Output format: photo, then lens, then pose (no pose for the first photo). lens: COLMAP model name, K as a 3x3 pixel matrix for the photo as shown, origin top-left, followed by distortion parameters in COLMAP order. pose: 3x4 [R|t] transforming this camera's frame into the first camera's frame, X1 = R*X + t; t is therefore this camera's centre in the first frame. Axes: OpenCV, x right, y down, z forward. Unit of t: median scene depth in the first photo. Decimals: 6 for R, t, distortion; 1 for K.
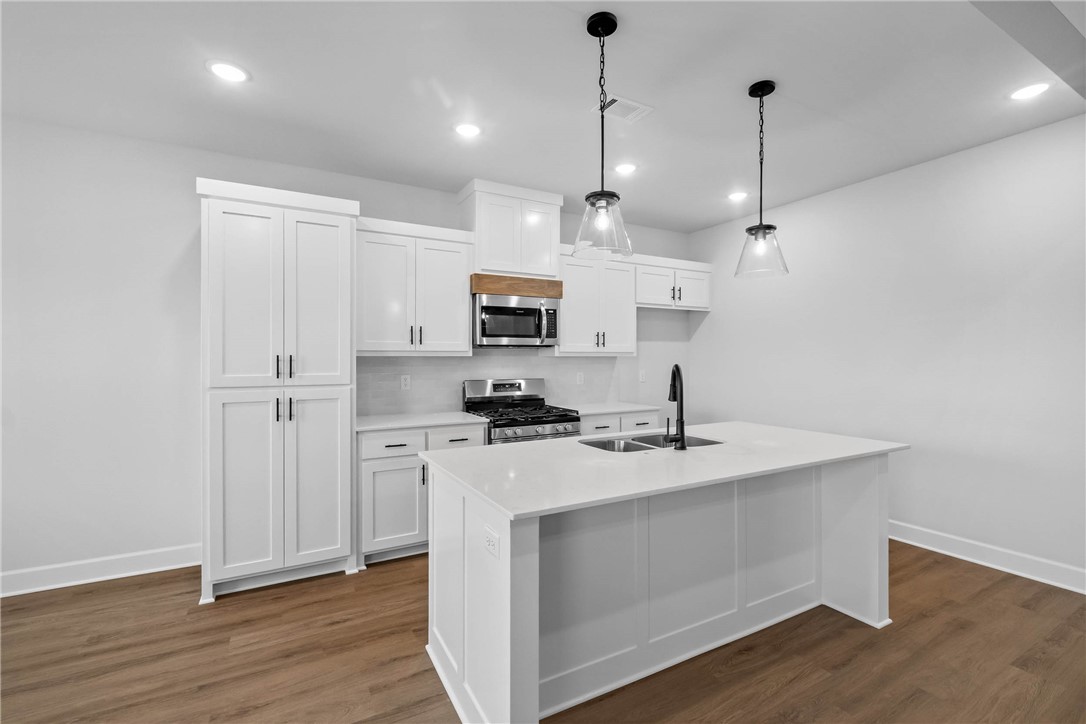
lens RADIAL K [[479.1, 0, 539.7], [0, 479.1, 359.8], [0, 0, 1]] dist [0.000954, -0.000054]
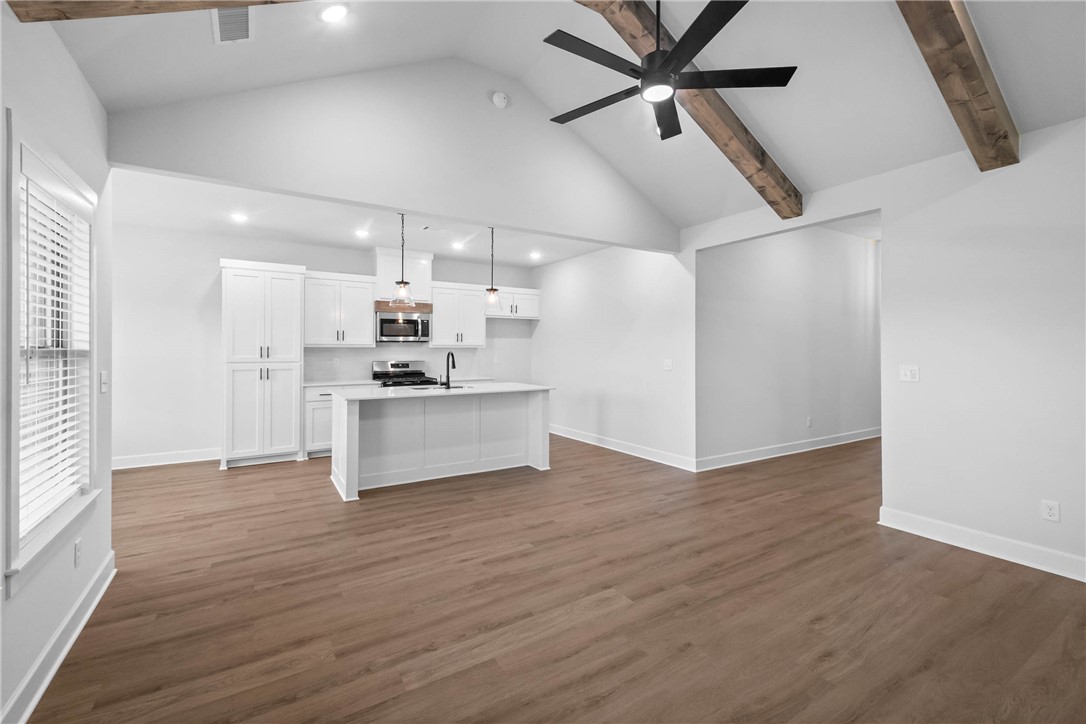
lens RADIAL K [[468.2, 0, 543.4], [0, 468.2, 349.2], [0, 0, 1]] dist [0.013949, -0.000112]
pose [[0.998392, 0.003236, 0.056592, 0.376359], [-0.003002, 0.999987, -0.004219, 0.004973], [-0.056605, 0.004043, 0.998388, -0.746791]]
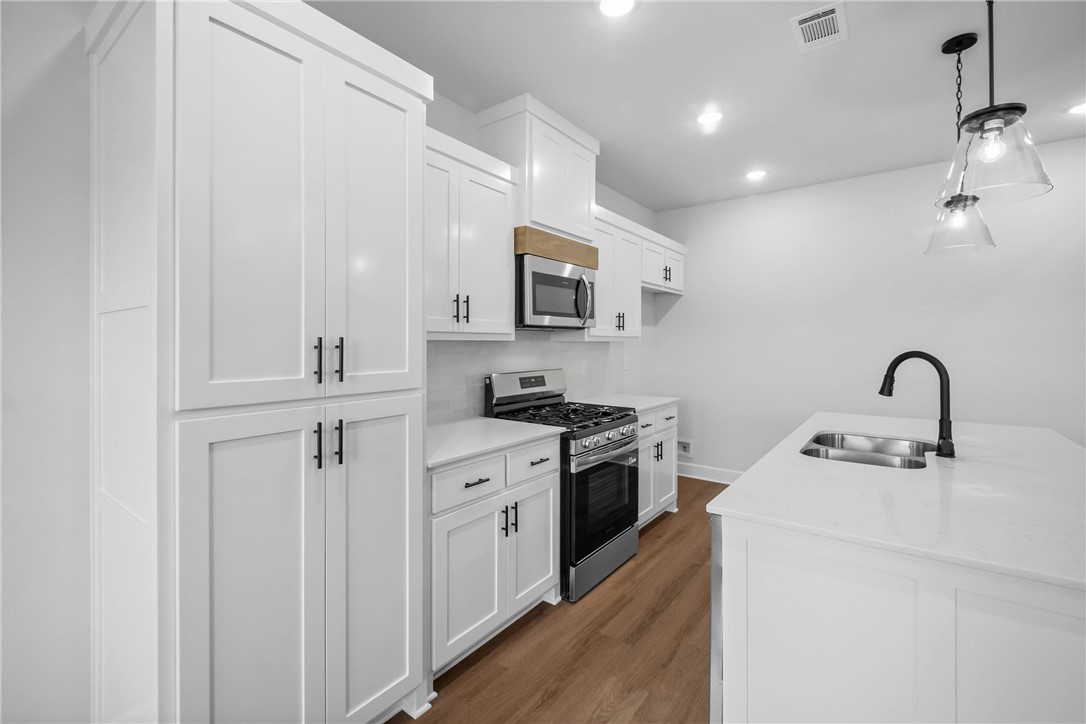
lens RADIAL K [[474.7, 0, 540.6], [0, 474.7, 345.4], [0, 0, 1]] dist [-0.000047, -0.000194]
pose [[0.910776, -0.001492, 0.412897, -0.403669], [0.001453, 0.999999, 0.000409, -0.000467], [-0.412897, 0.000227, 0.910778, 0.335861]]
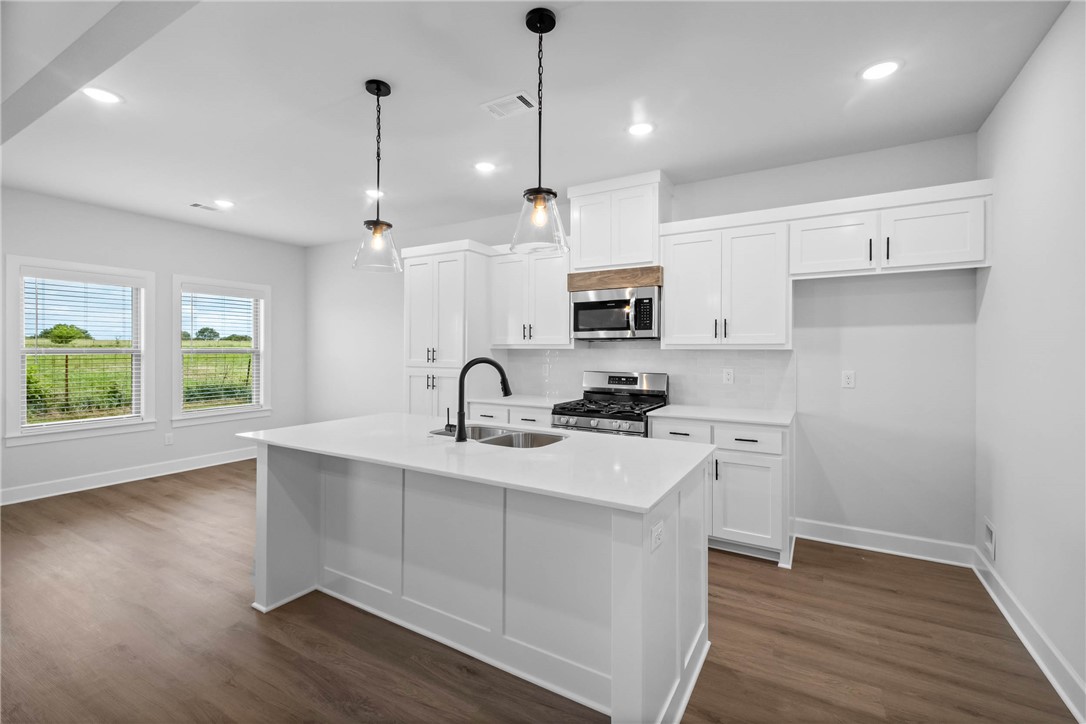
lens RADIAL K [[458.5, 0, 543.0], [0, 458.5, 362.0], [0, 0, 1]] dist [0.001480, 0.000106]
pose [[0.515803, 0.025070, -0.856340, 0.731841], [-0.008339, 0.999671, 0.024243, -0.002551], [0.856666, -0.005364, 0.515843, 0.398064]]
